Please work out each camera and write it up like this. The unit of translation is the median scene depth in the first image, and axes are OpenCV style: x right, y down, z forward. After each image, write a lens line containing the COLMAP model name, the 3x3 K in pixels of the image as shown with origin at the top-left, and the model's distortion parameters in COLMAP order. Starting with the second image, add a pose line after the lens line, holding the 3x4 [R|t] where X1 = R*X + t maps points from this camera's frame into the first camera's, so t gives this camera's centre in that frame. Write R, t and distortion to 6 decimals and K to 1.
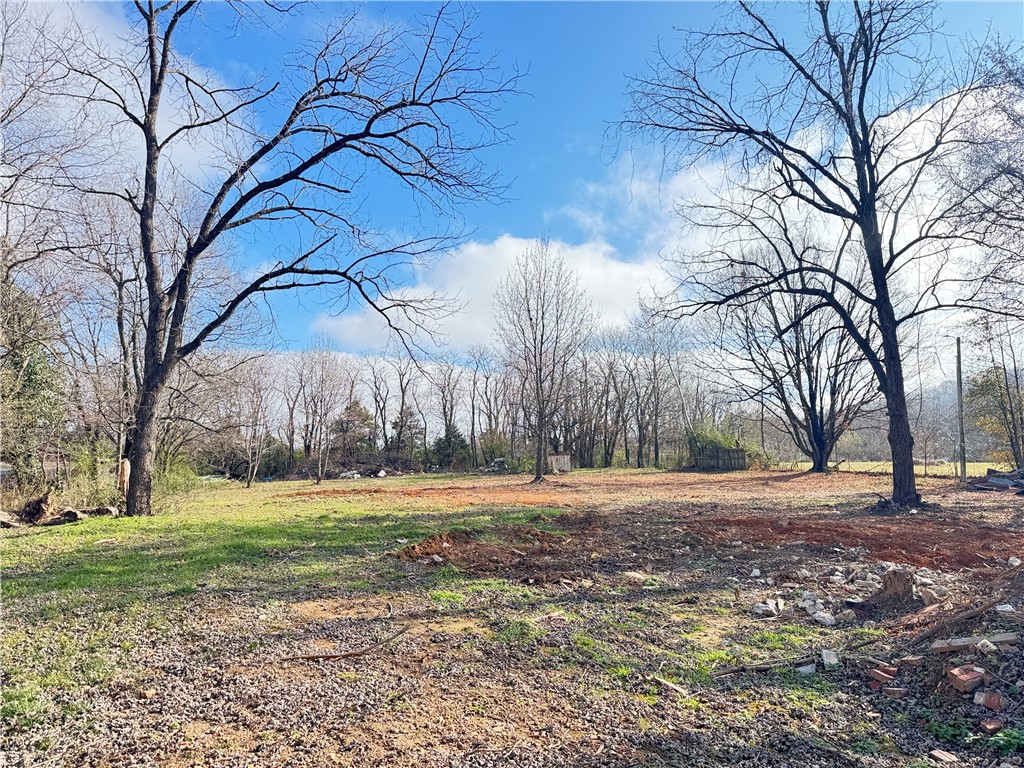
lens RADIAL K [[712.3, 0, 512.0], [0, 712.3, 384.0], [0, 0, 1]] dist [0.000544, -0.002941]
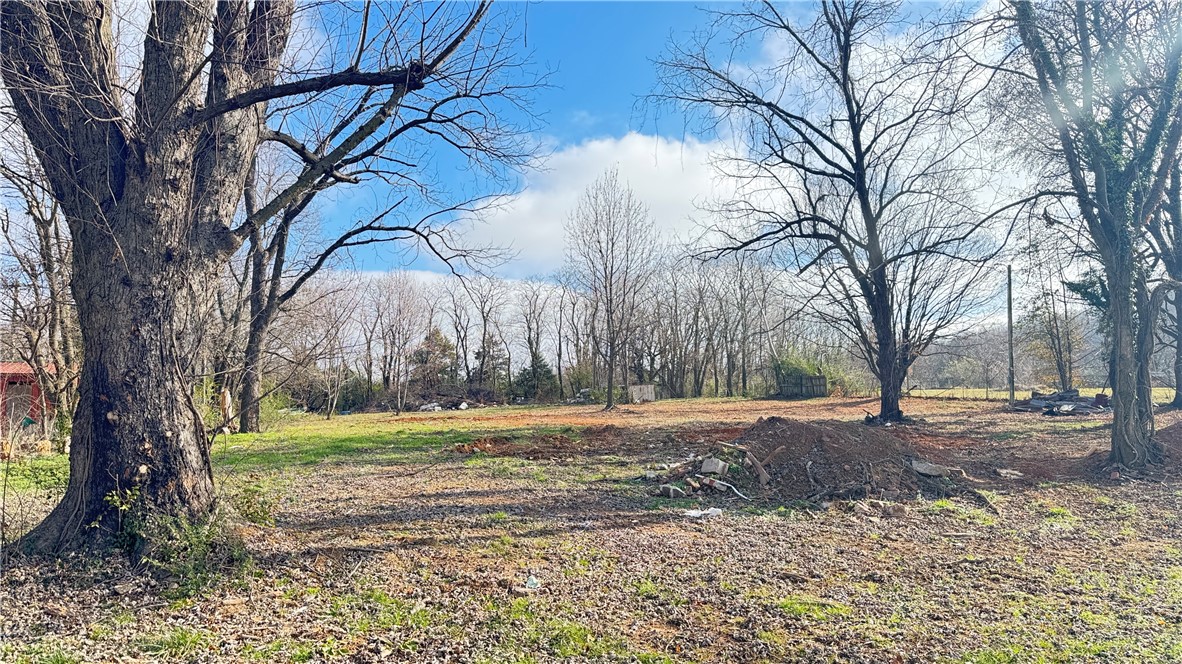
lens RADIAL K [[811.7, 0, 591.0], [0, 811.7, 332.0], [0, 0, 1]] dist [0.004001, 0.001413]
pose [[0.999441, -0.011707, -0.031300, 0.033182], [0.012686, 0.999431, 0.031252, -0.007913], [0.030916, -0.031631, 0.999021, -0.115544]]
